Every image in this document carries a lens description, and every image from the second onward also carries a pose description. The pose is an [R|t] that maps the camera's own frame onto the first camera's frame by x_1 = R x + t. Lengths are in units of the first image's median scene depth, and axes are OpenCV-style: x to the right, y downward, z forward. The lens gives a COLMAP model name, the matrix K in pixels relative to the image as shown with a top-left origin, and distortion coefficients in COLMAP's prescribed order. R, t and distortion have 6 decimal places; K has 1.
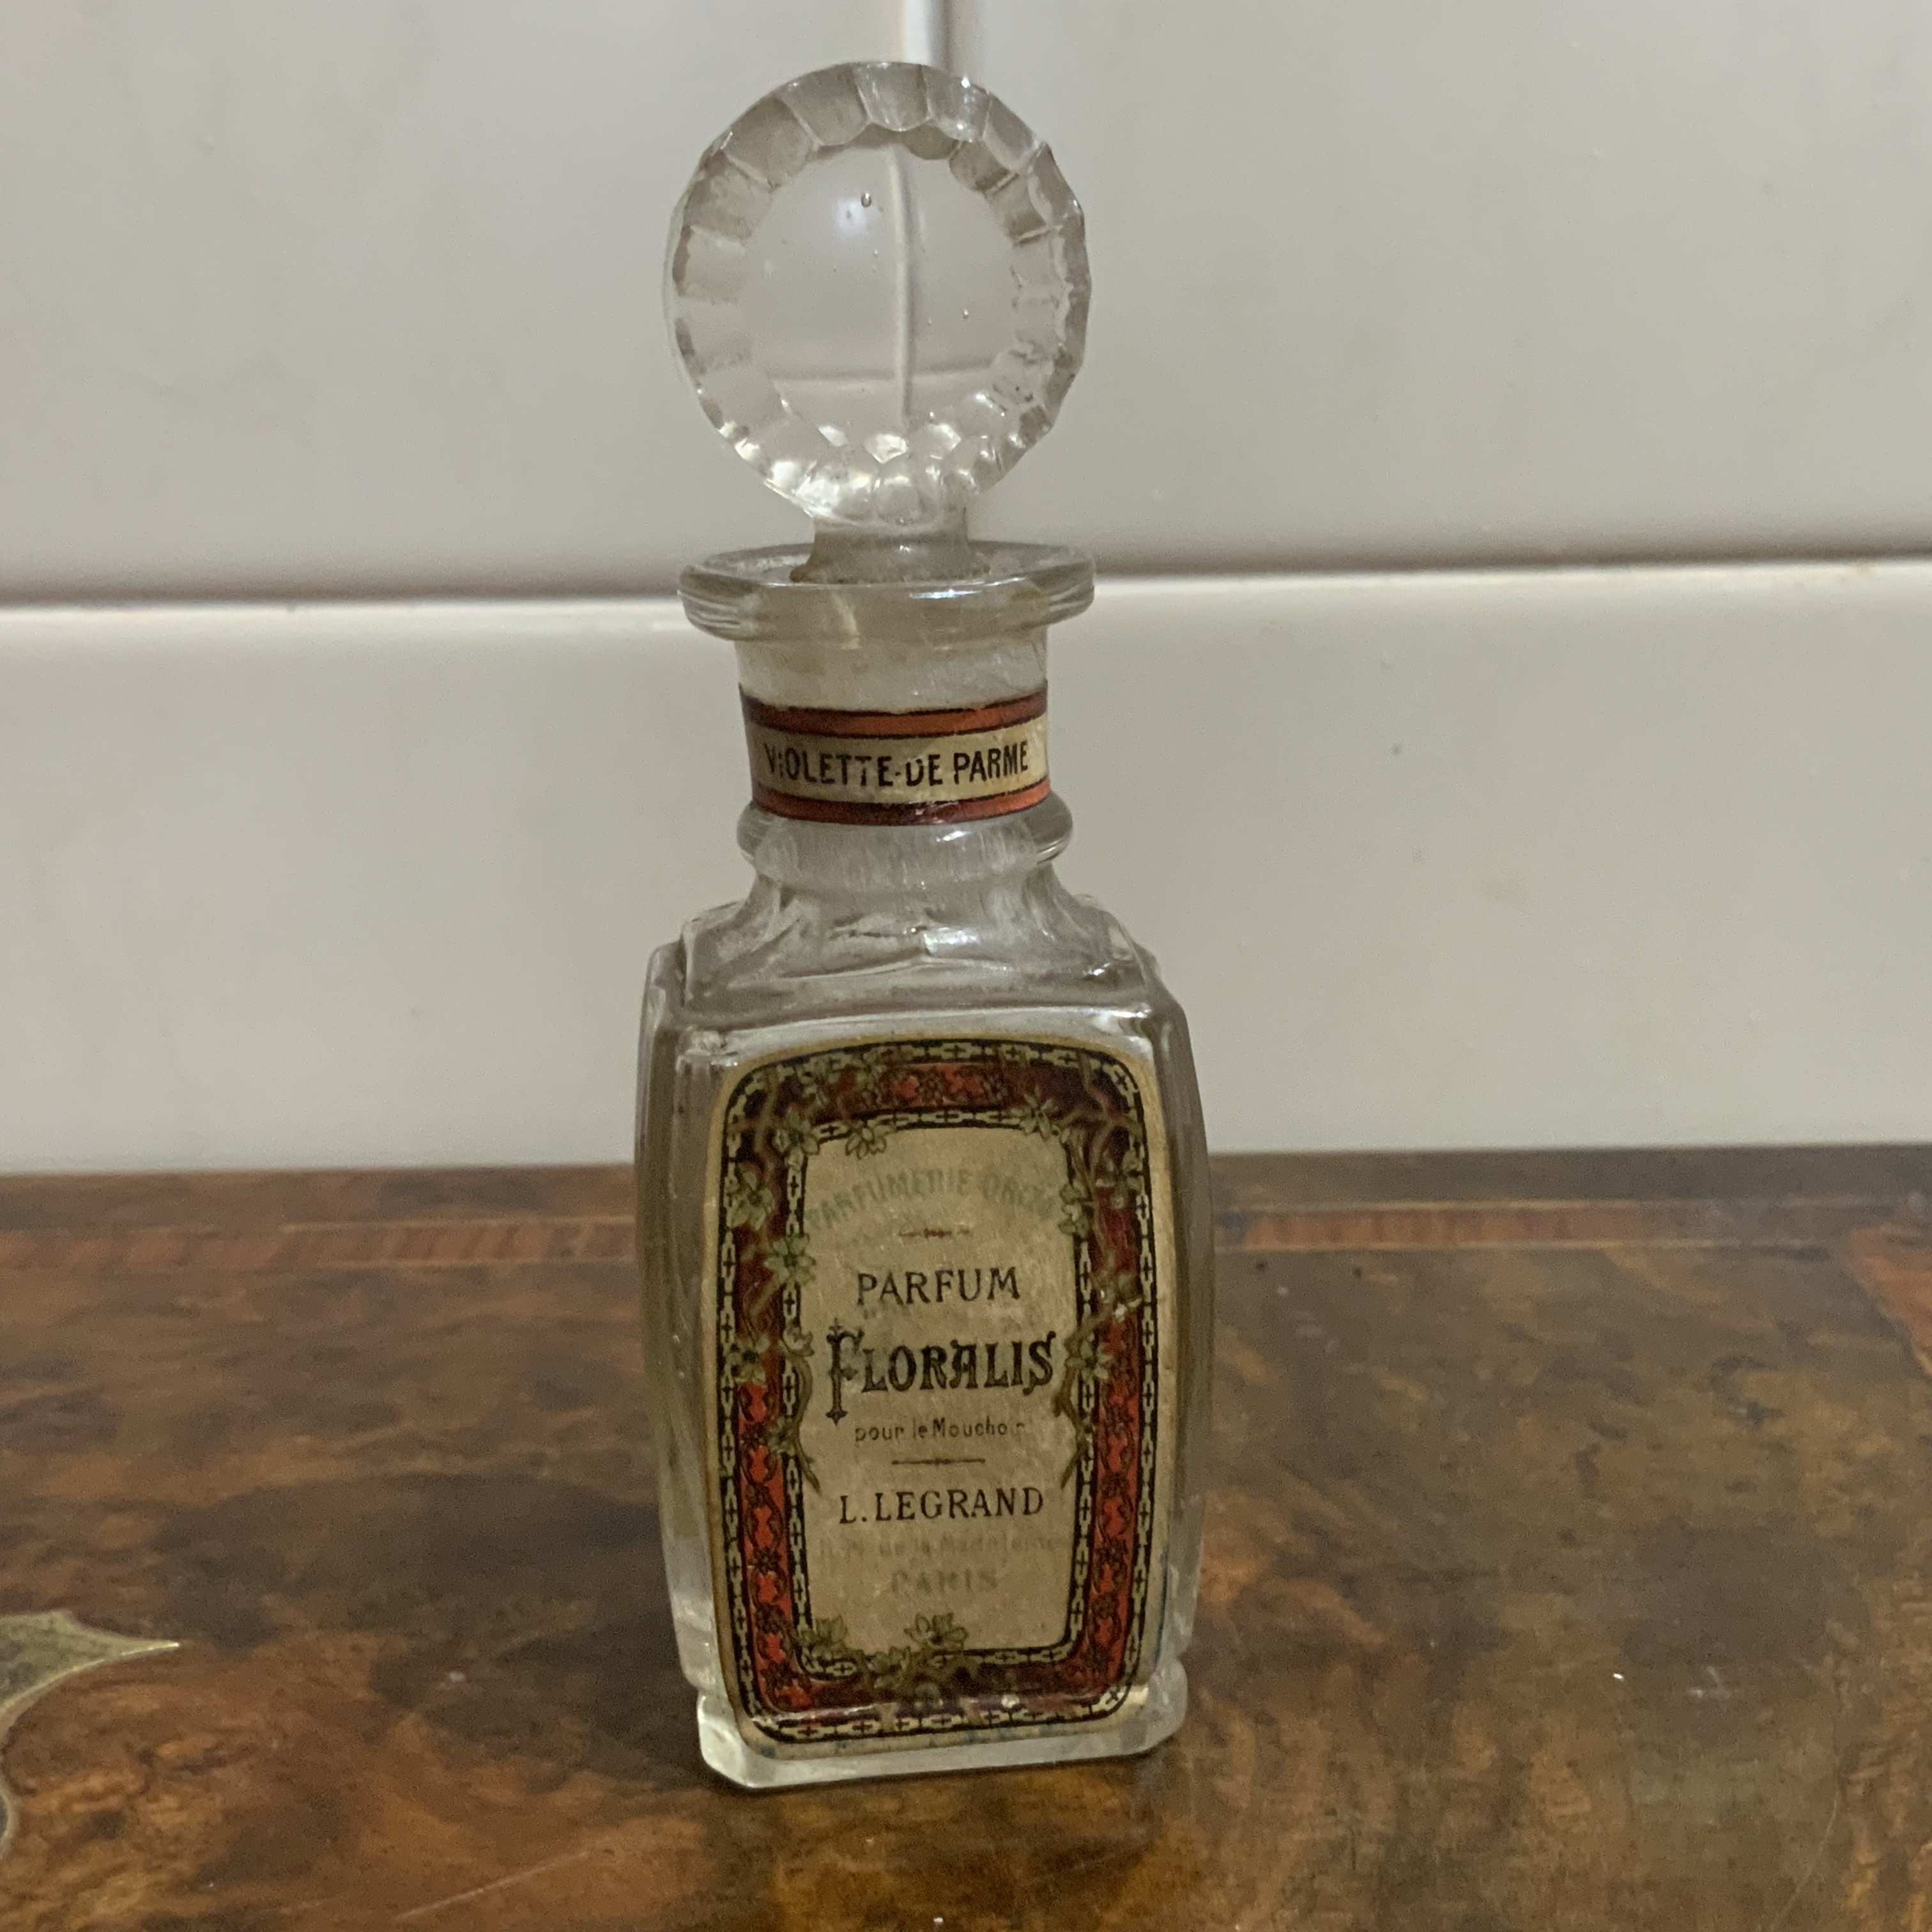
lens RADIAL K [[2911.7, 0, 968.0], [0, 2911.7, 940.1], [0, 0, 1]] dist [0.093476, 0.000000]
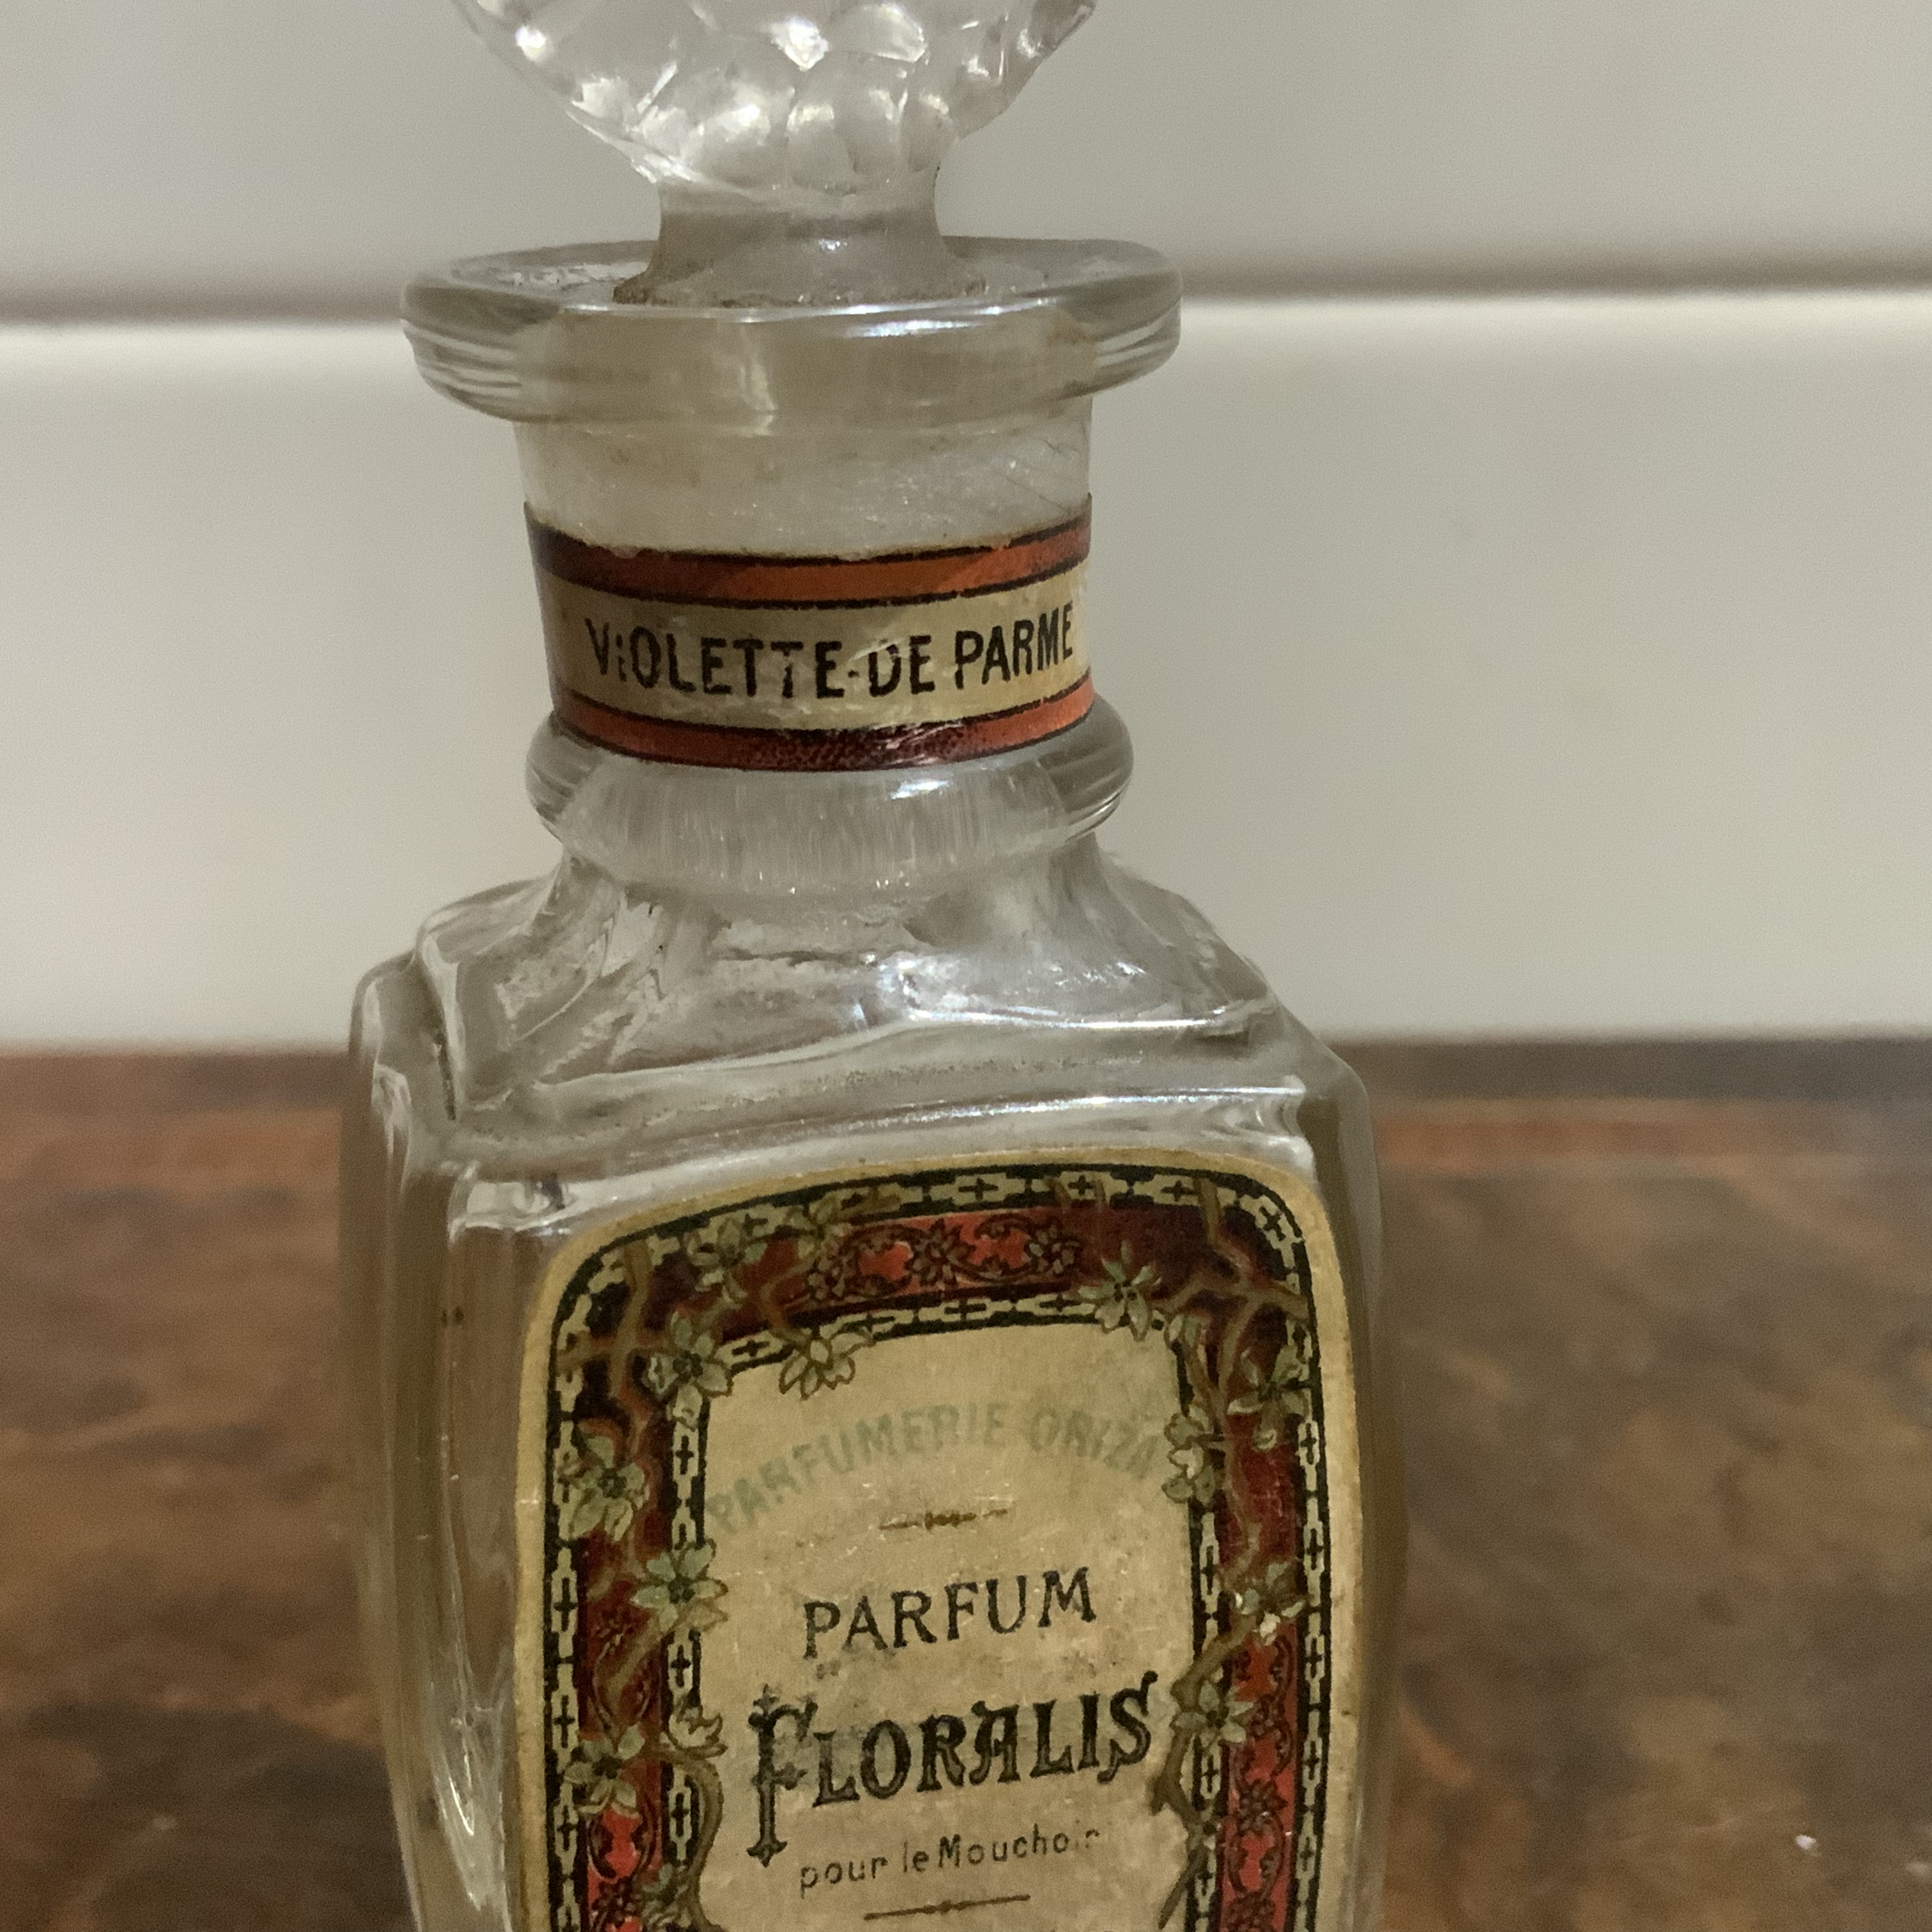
lens RADIAL K [[2911.7, 0, 971.9], [0, 2911.7, 953.5], [0, 0, 1]] dist [0.093476, 0.000000]
pose [[0.989249, -0.037828, 0.141261, -0.078506], [0.026776, 0.996488, 0.079338, -0.047252], [-0.143766, -0.074702, 0.986788, 0.464918]]
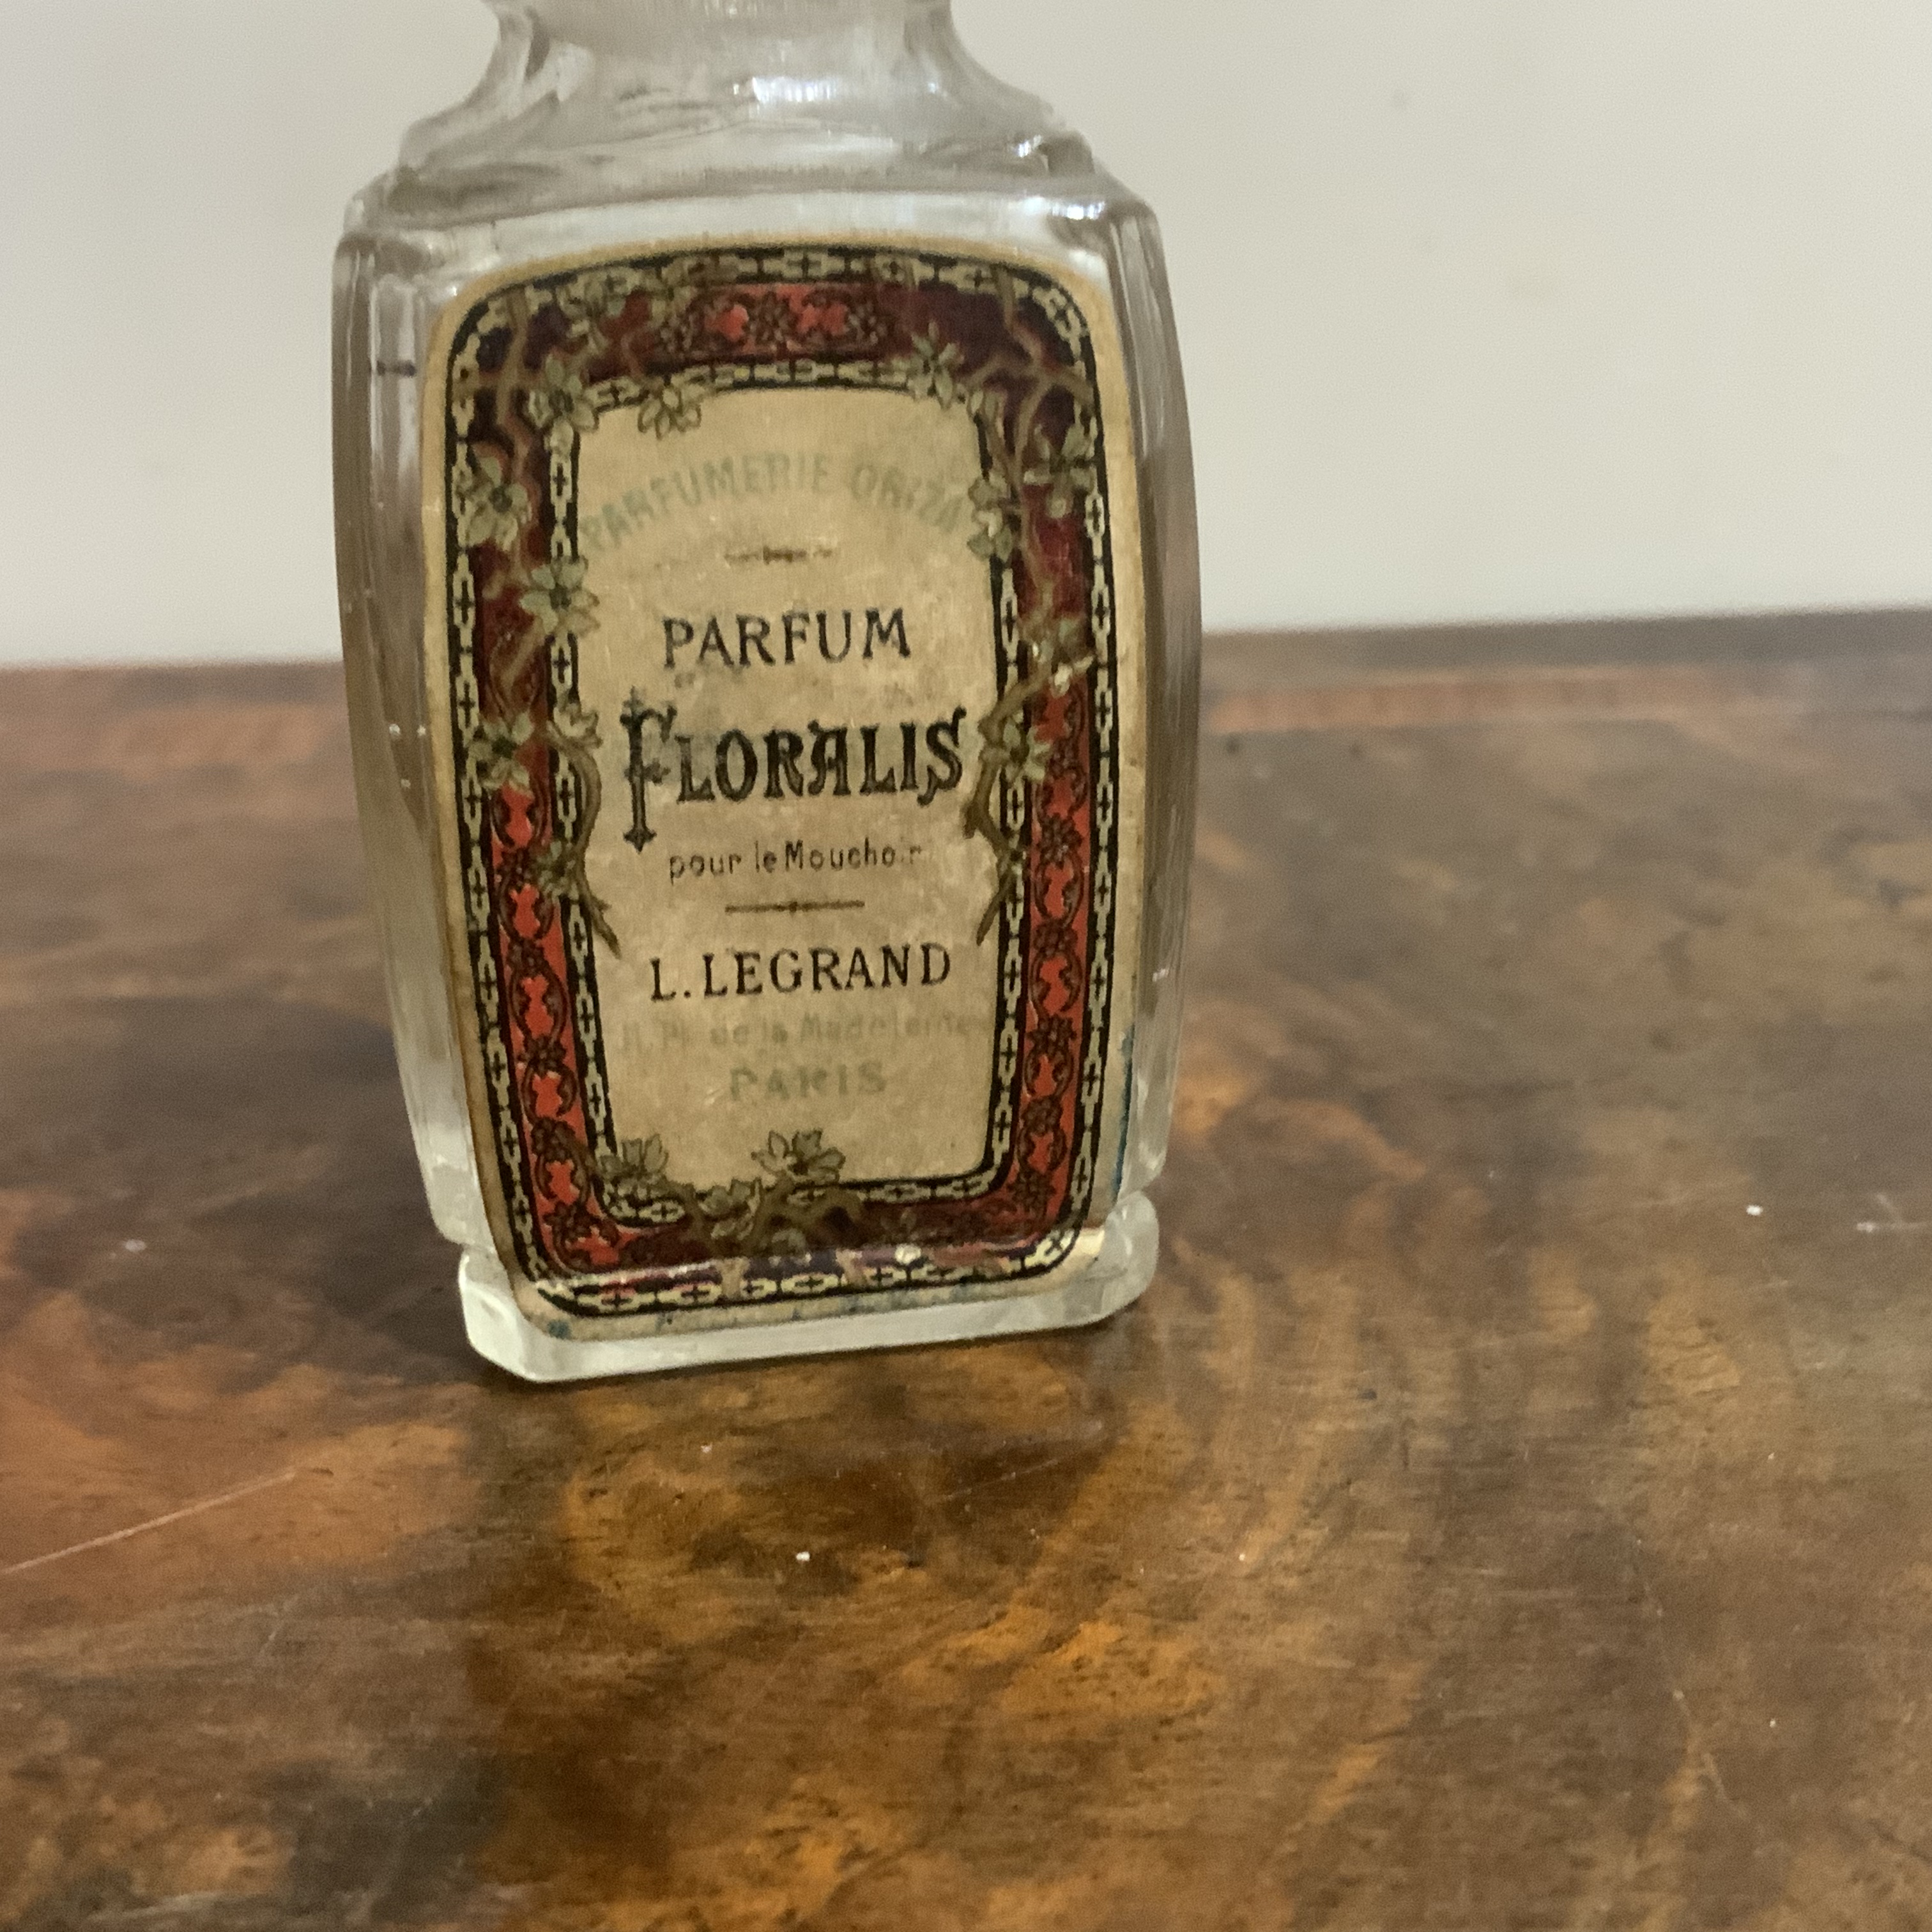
lens RADIAL K [[2911.7, 0, 961.0], [0, 2911.7, 958.7], [0, 0, 1]] dist [0.093476, 0.000000]
pose [[0.999578, -0.016447, 0.023929, 0.012154], [0.013434, 0.992557, 0.121036, 0.110697], [-0.025742, -0.120663, 0.992360, 0.332173]]
